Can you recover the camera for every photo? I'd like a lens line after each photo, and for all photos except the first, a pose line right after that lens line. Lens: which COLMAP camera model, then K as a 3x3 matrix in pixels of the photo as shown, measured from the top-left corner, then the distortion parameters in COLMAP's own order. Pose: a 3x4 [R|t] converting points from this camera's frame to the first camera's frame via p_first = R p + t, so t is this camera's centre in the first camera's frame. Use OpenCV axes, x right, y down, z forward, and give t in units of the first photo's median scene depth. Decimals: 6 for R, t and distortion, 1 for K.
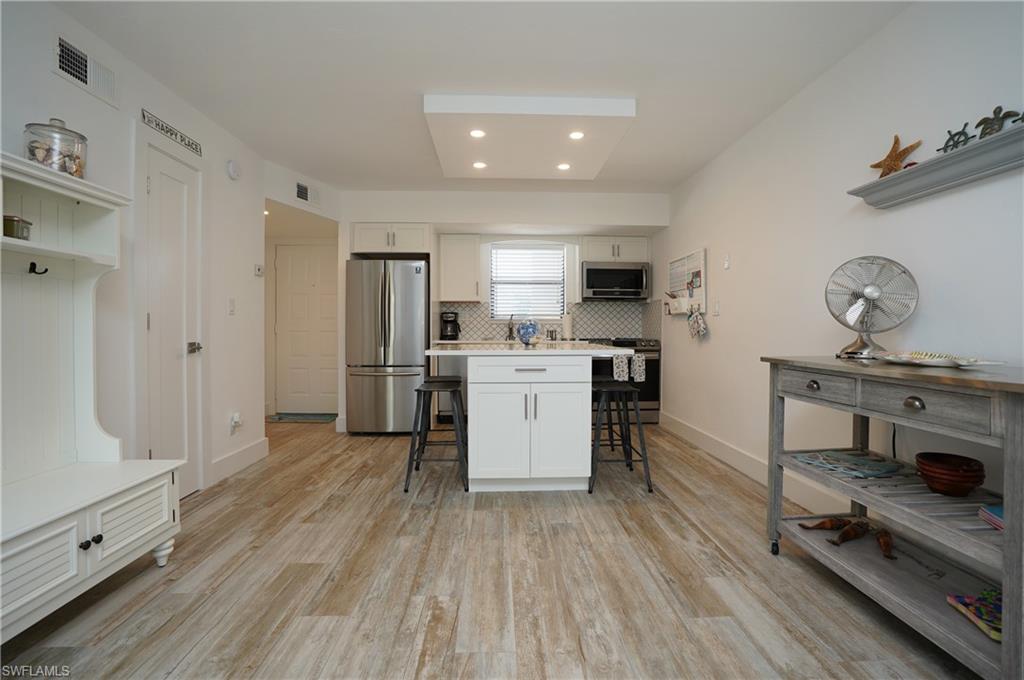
lens RADIAL K [[474.1, 0, 516.6], [0, 474.1, 337.0], [0, 0, 1]] dist [-0.074989, 0.030216]
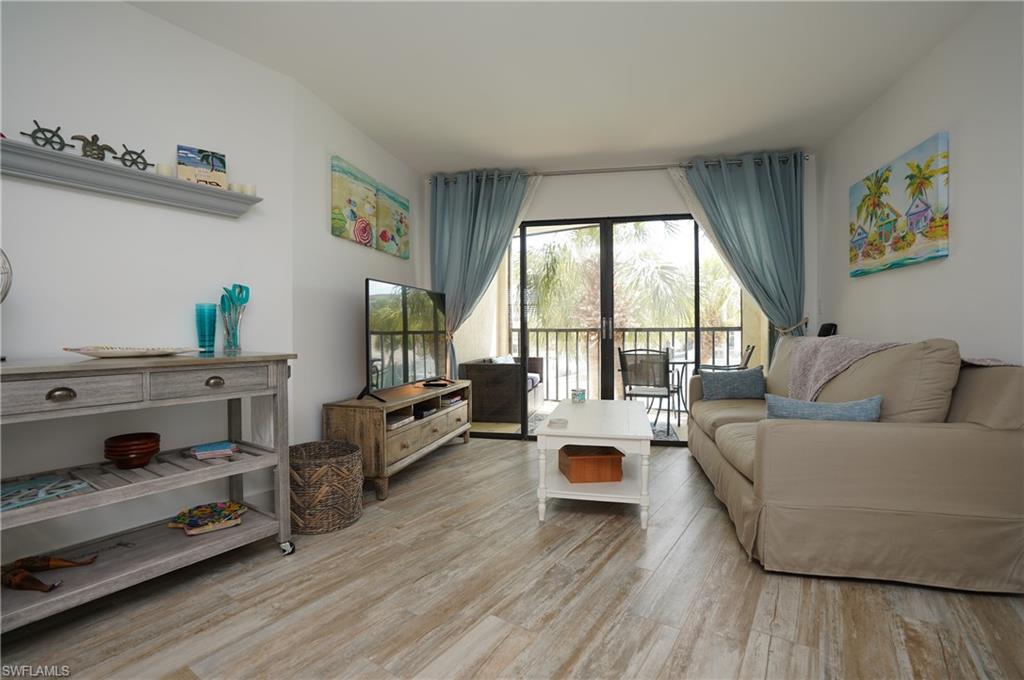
lens RADIAL K [[474.1, 0, 516.6], [0, 474.1, 337.0], [0, 0, 1]] dist [-0.074989, 0.030216]
pose [[-0.808946, -0.002990, 0.587876, -0.325593], [0.014115, 0.999600, 0.024507, -0.000432], [-0.587714, 0.028123, -0.808580, 0.853517]]
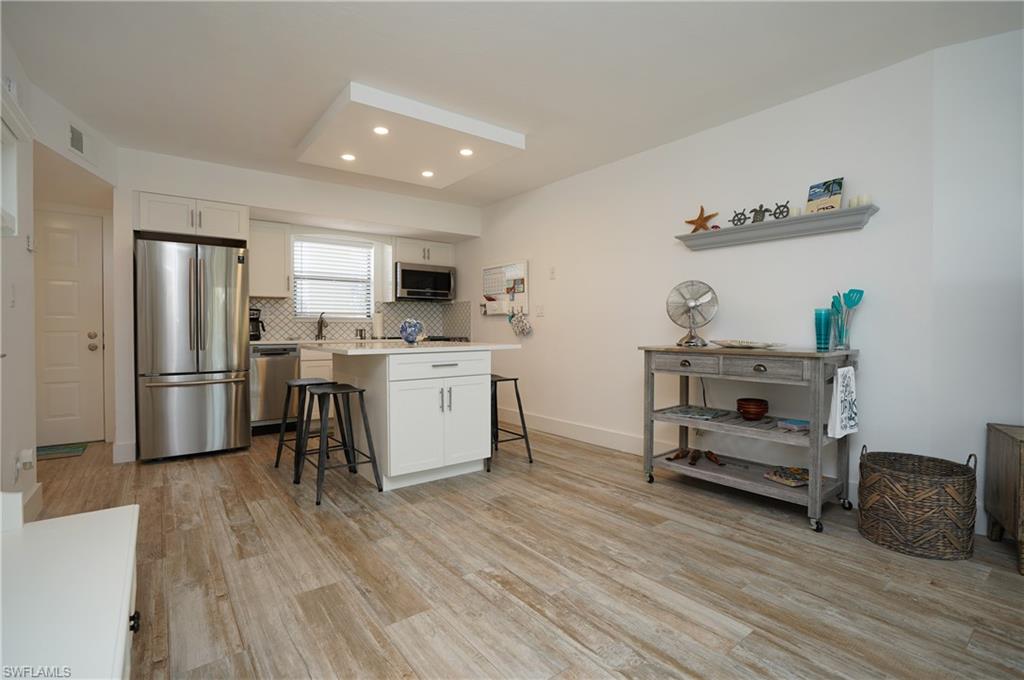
lens RADIAL K [[474.1, 0, 516.6], [0, 474.1, 337.0], [0, 0, 1]] dist [-0.074989, 0.030216]
pose [[0.812680, -0.011572, 0.582595, -0.533052], [0.010717, 0.999931, 0.004912, 0.001969], [-0.582612, 0.002252, 0.812748, 0.038507]]
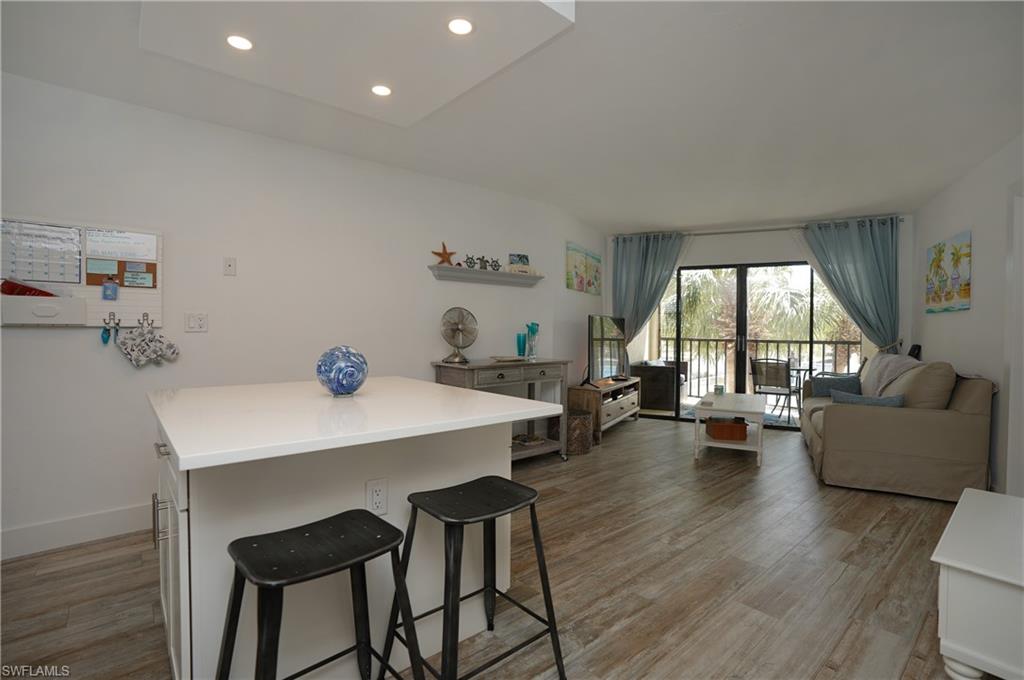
lens RADIAL K [[474.1, 0, 516.6], [0, 474.1, 337.0], [0, 0, 1]] dist [-0.074989, 0.030216]
pose [[-0.622450, -0.016185, 0.782492, -0.712495], [0.006085, 0.999656, 0.025517, -0.082600], [-0.782636, 0.020644, -0.622137, 1.610222]]
